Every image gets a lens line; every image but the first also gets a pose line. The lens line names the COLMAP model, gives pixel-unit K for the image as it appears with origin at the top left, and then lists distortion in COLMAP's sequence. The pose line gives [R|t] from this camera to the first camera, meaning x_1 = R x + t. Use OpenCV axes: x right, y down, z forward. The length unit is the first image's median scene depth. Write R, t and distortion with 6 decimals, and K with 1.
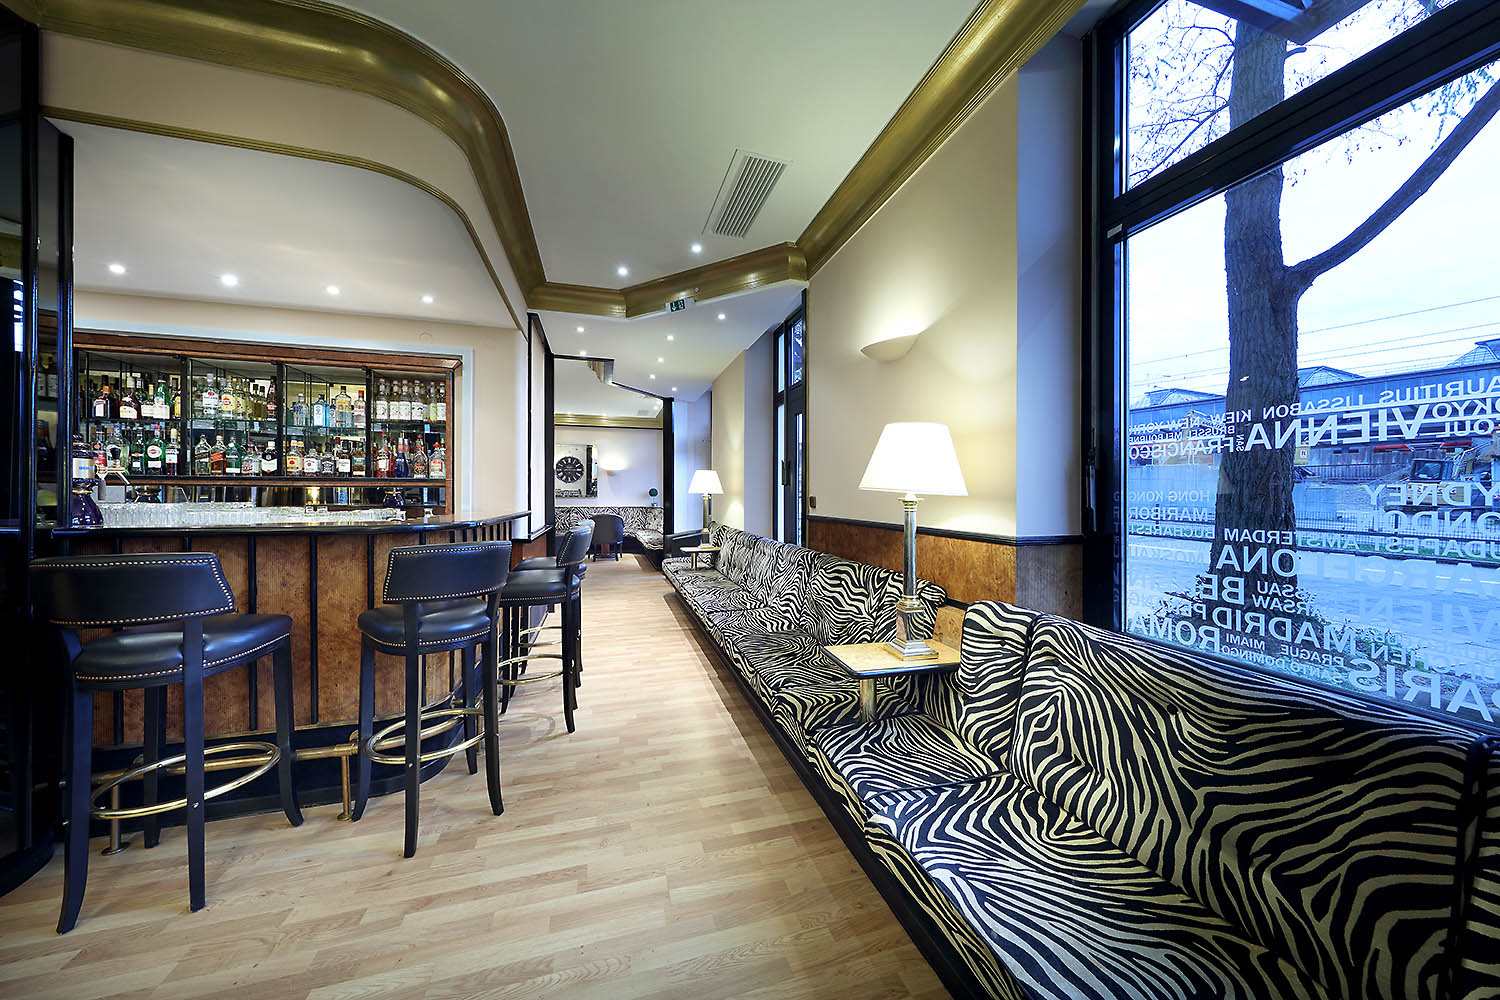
lens RADIAL K [[517.5, 0, 753.3], [0, 517.5, 495.6], [0, 0, 1]] dist [-0.008495, 0.000059]
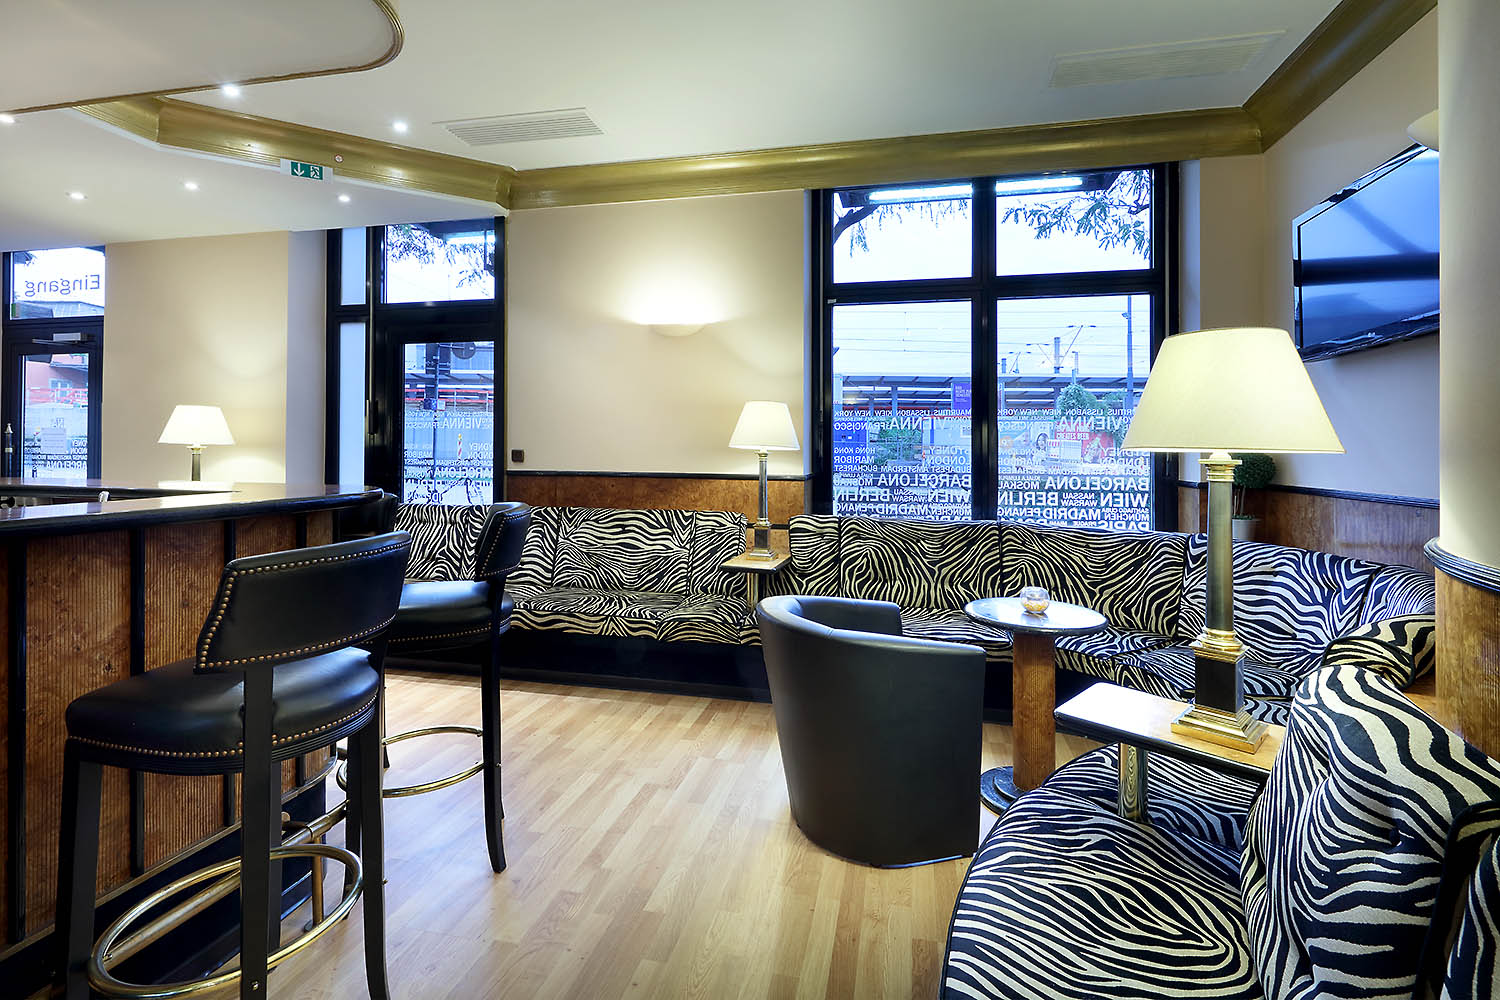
lens RADIAL K [[696.0, 0, 780.5], [0, 696.0, 439.7], [0, 0, 1]] dist [0.000856, 0.000016]
pose [[0.467507, 0.010926, 0.883922, -0.831431], [-0.003261, 0.999938, -0.010635, -0.004917], [-0.883983, 0.002089, 0.467514, 0.021437]]
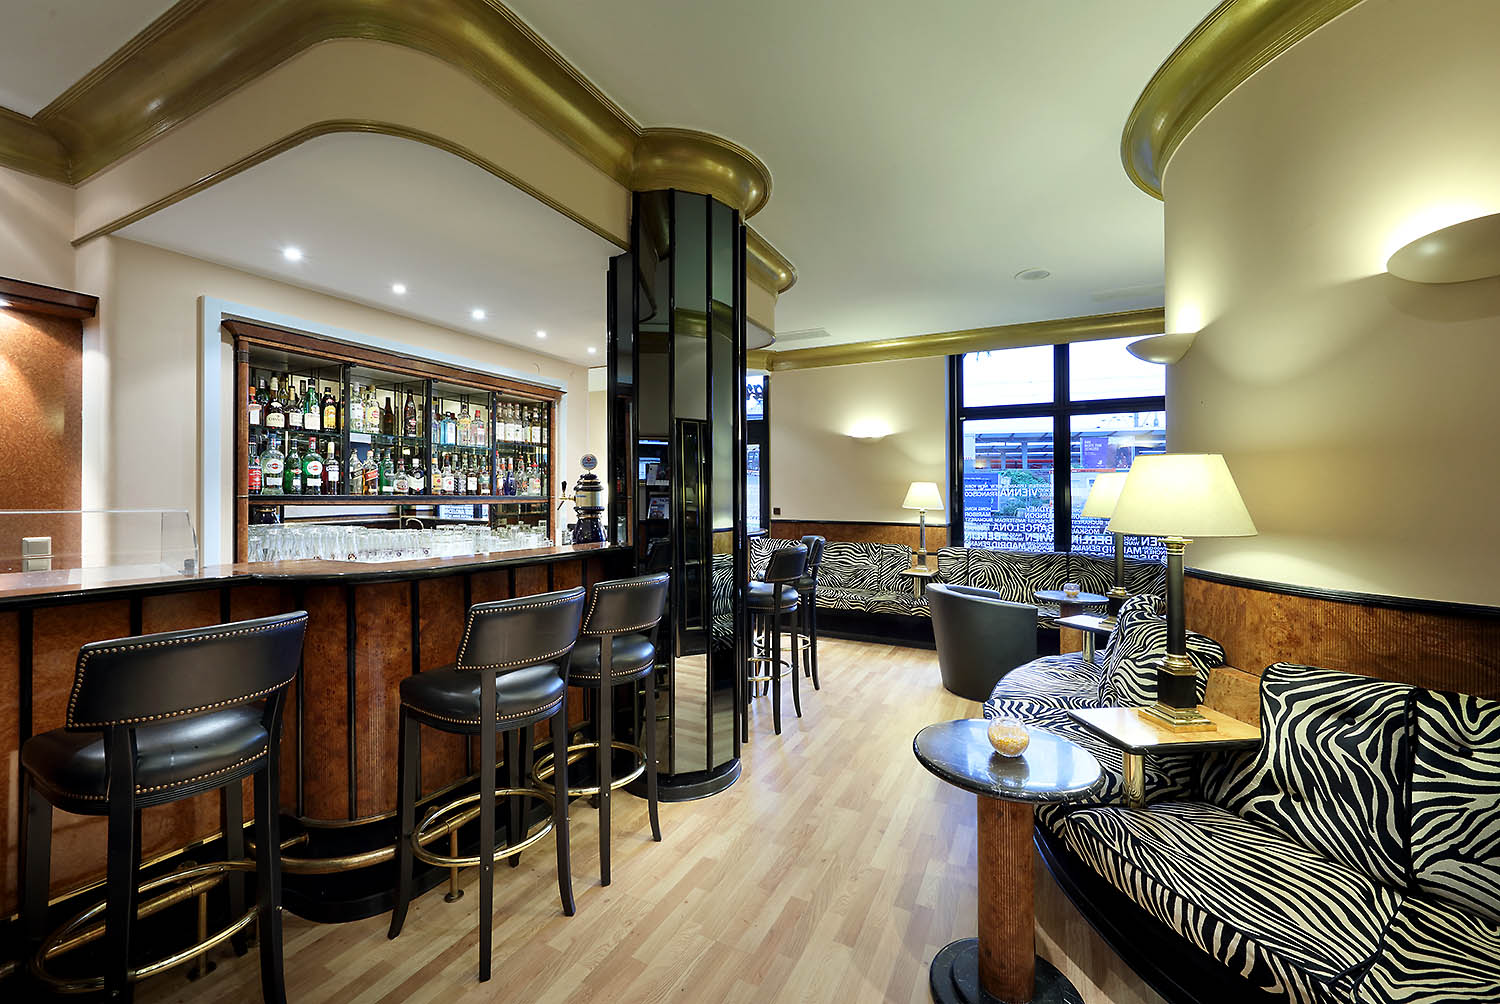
lens RADIAL K [[619.6, 0, 762.1], [0, 619.6, 481.8], [0, 0, 1]] dist [-0.000718, 0.000477]
pose [[0.667723, 0.016518, 0.744227, -1.494859], [-0.001989, 0.999790, -0.020405, -0.043572], [-0.744407, 0.012145, 0.667615, -0.278820]]
